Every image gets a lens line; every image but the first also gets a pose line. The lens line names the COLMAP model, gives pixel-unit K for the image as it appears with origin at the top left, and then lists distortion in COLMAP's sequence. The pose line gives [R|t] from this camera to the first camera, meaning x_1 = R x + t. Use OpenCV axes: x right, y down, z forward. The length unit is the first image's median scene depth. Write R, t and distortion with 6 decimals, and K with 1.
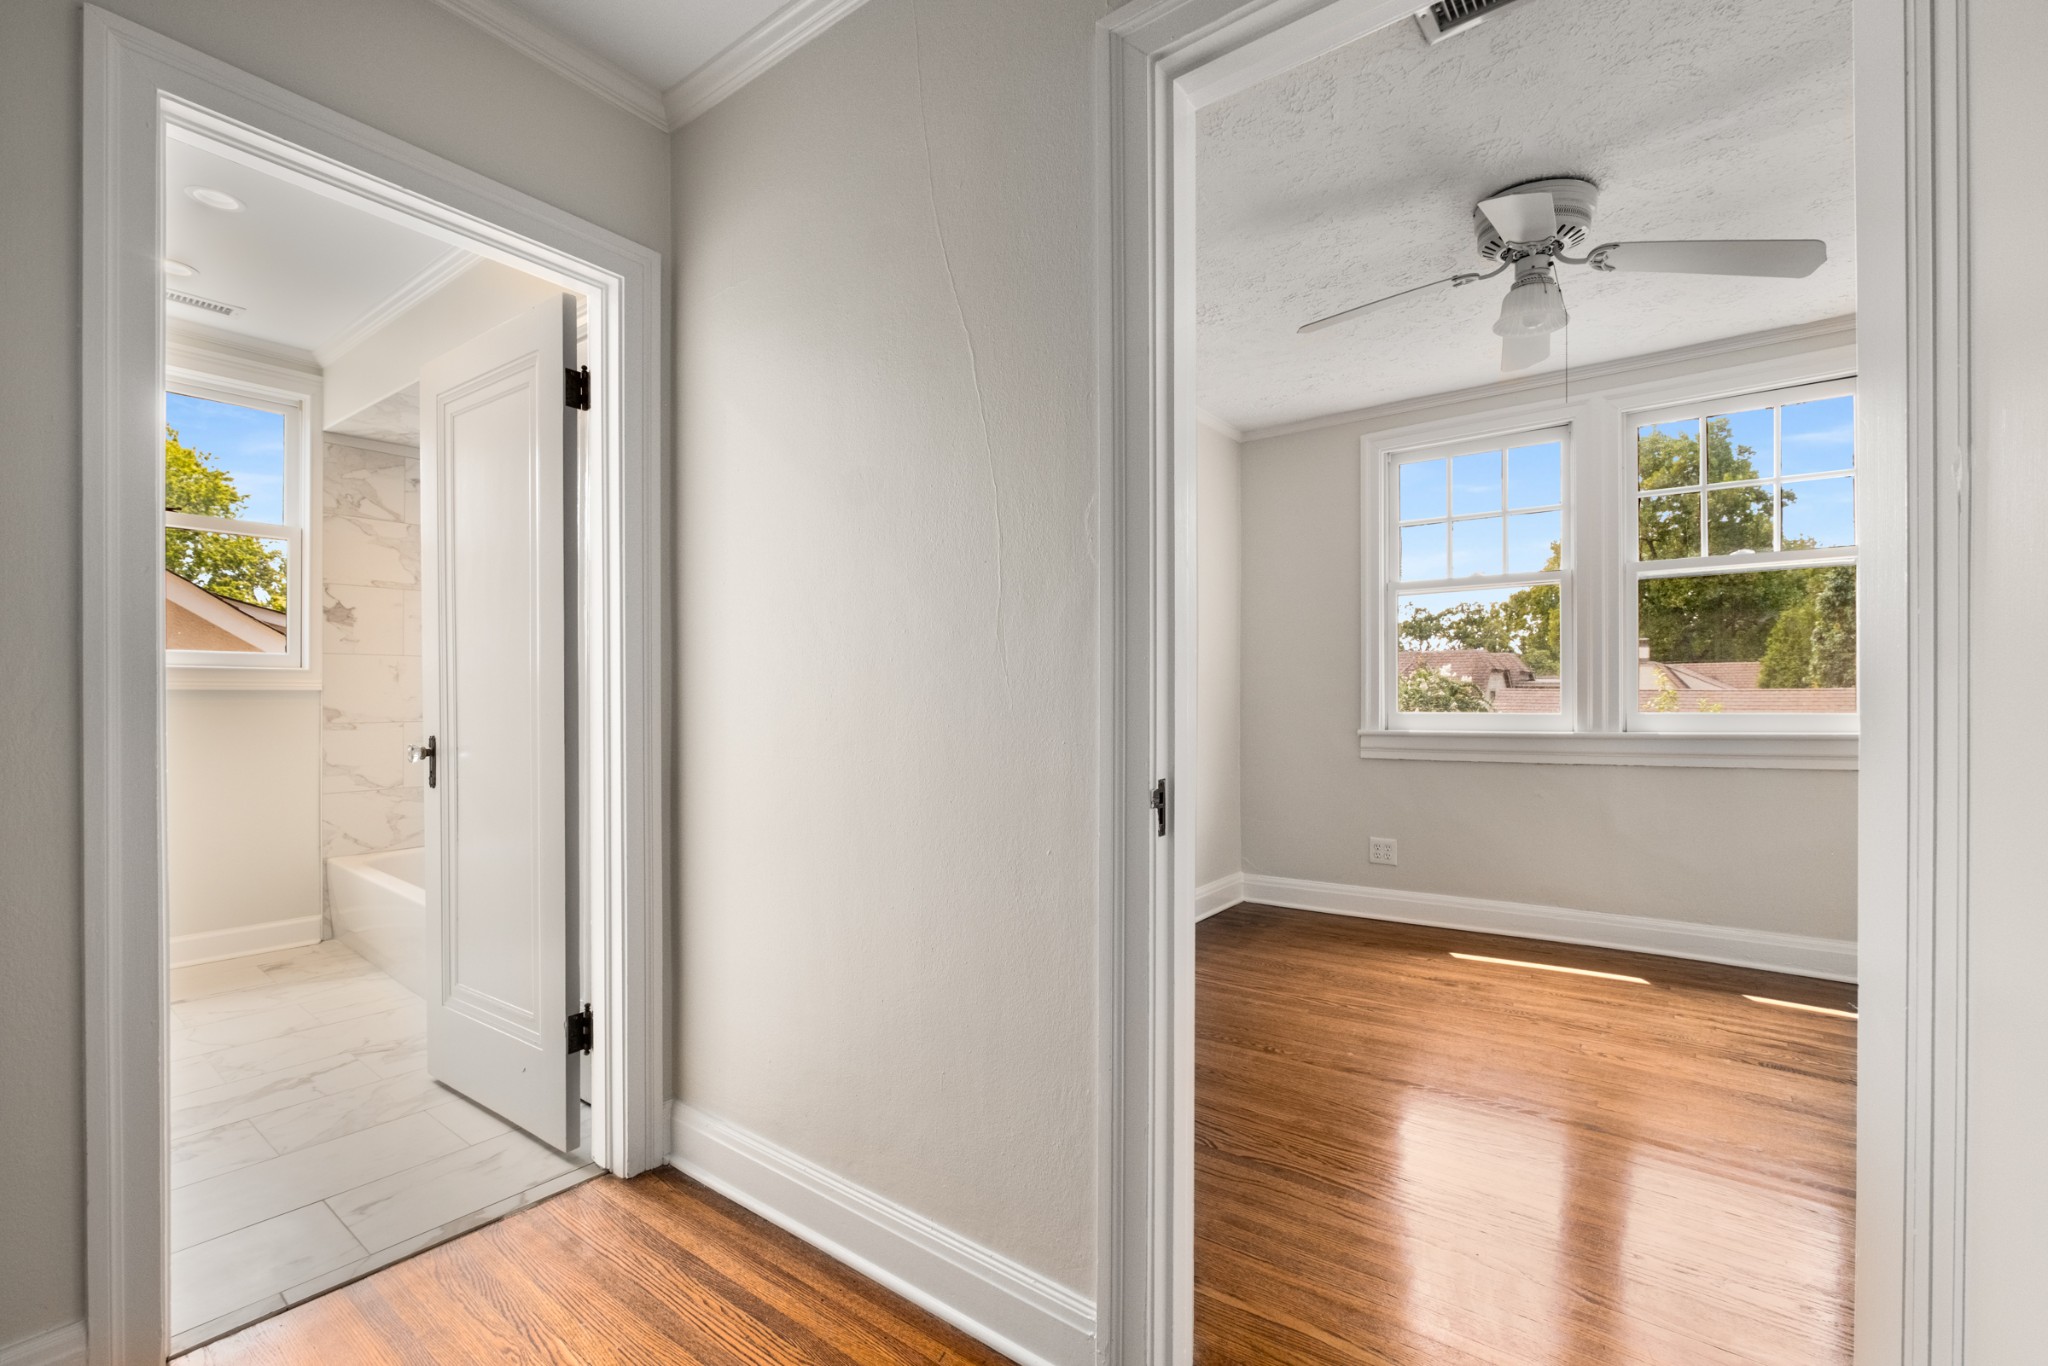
lens RADIAL K [[883.7, 0, 1023.0], [0, 883.7, 696.6], [0, 0, 1]] dist [-0.011682, 0.000006]
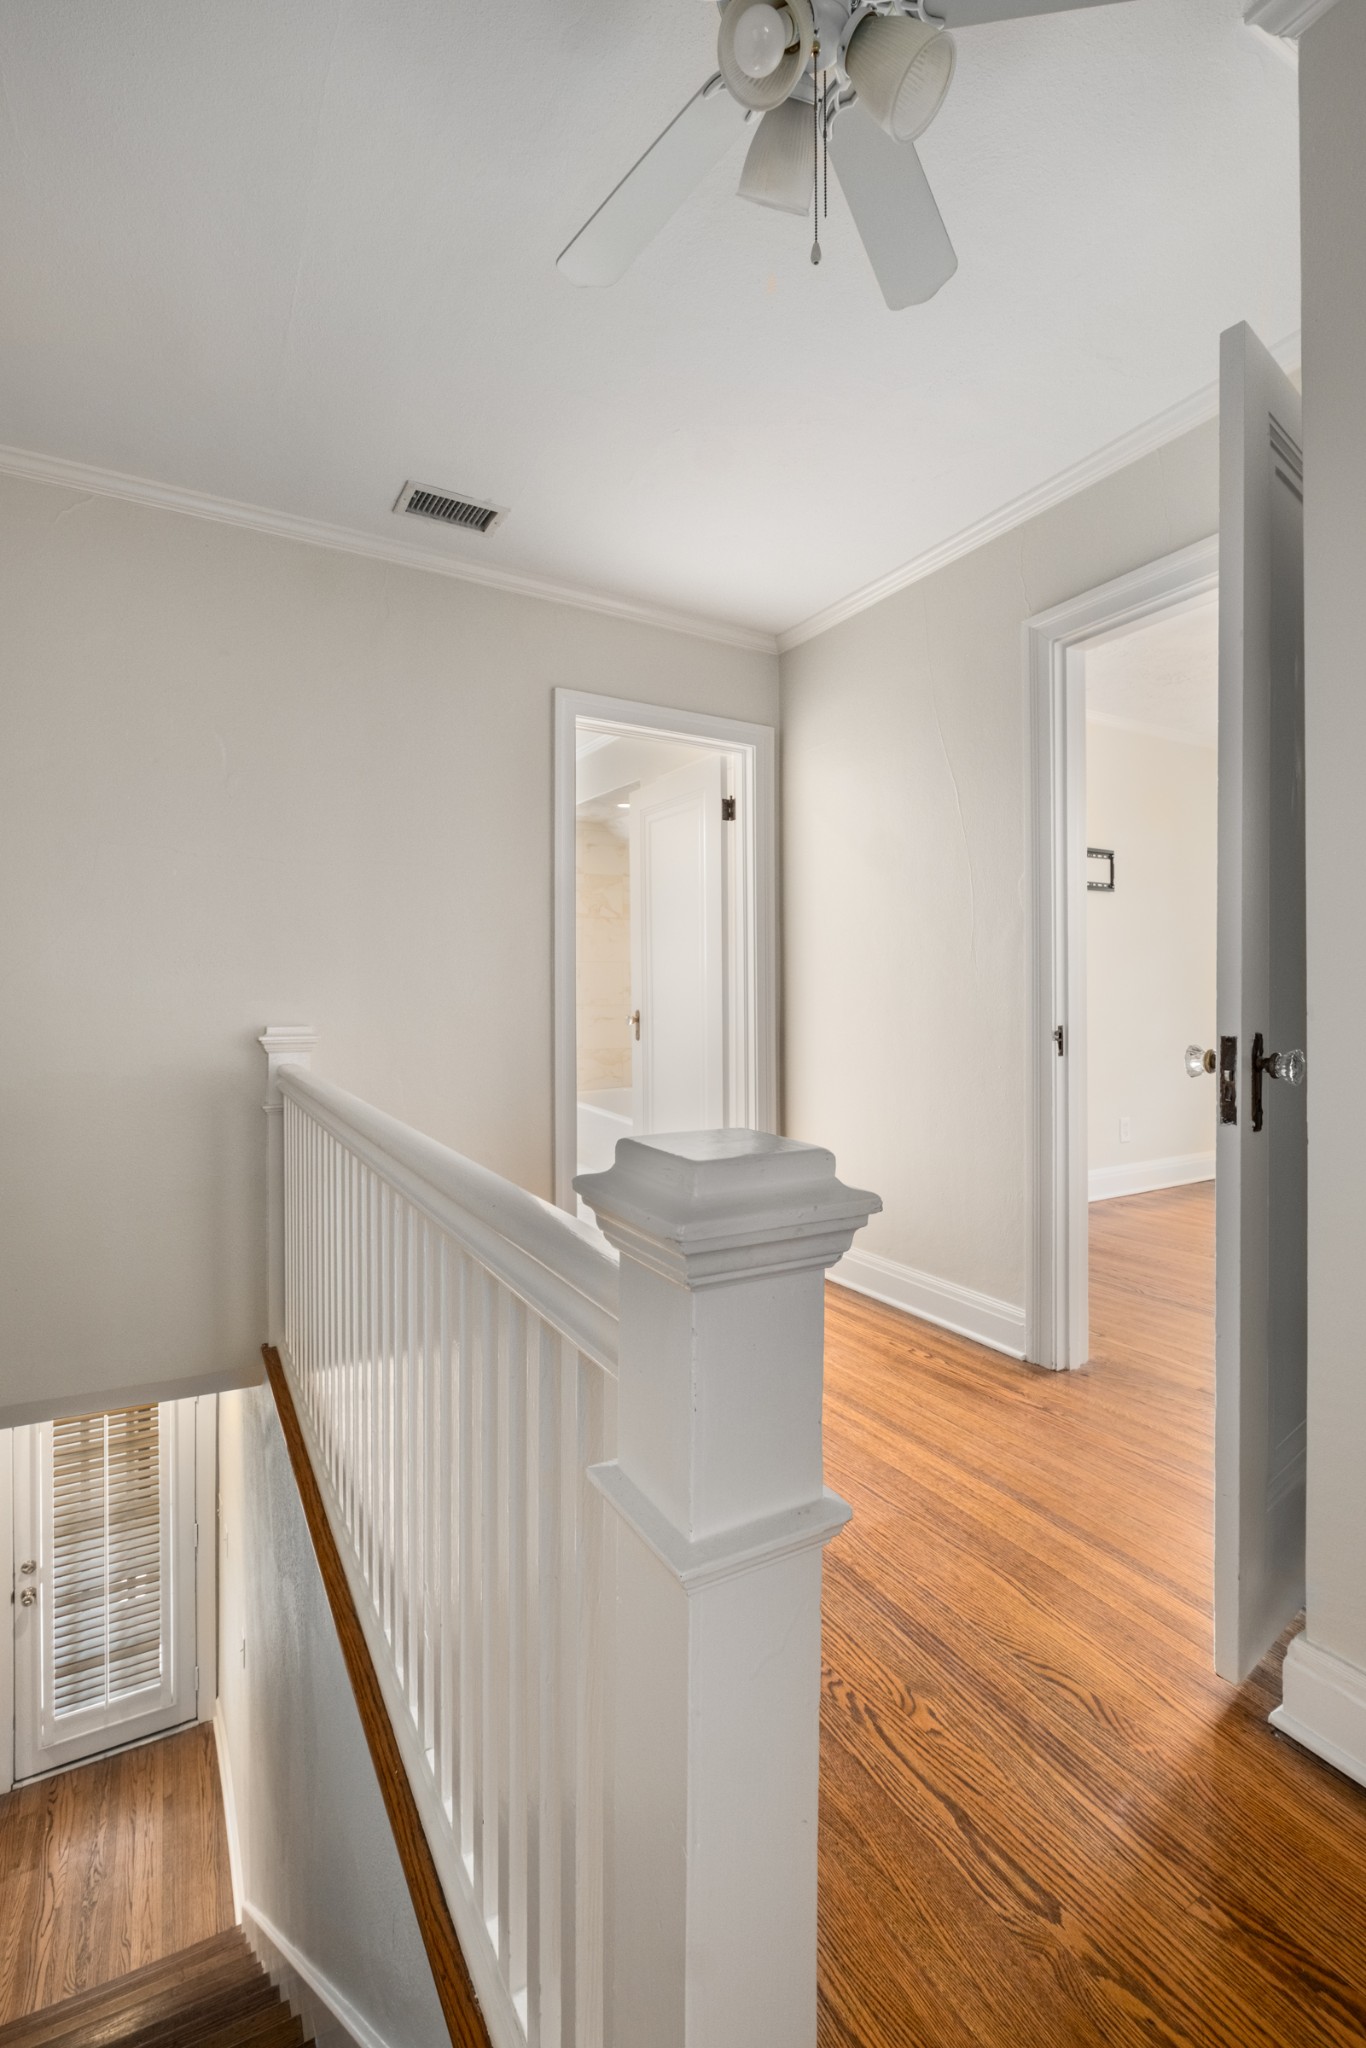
lens RADIAL K [[883.7, 0, 663.2], [0, 883.7, 994.2], [0, 0, 1]] dist [-0.011682, 0.000006]
pose [[0.909093, -0.001846, -0.416589, 0.112440], [0.002725, 0.999995, 0.001514, 0.014439], [0.416584, -0.002511, 0.909094, -0.688770]]
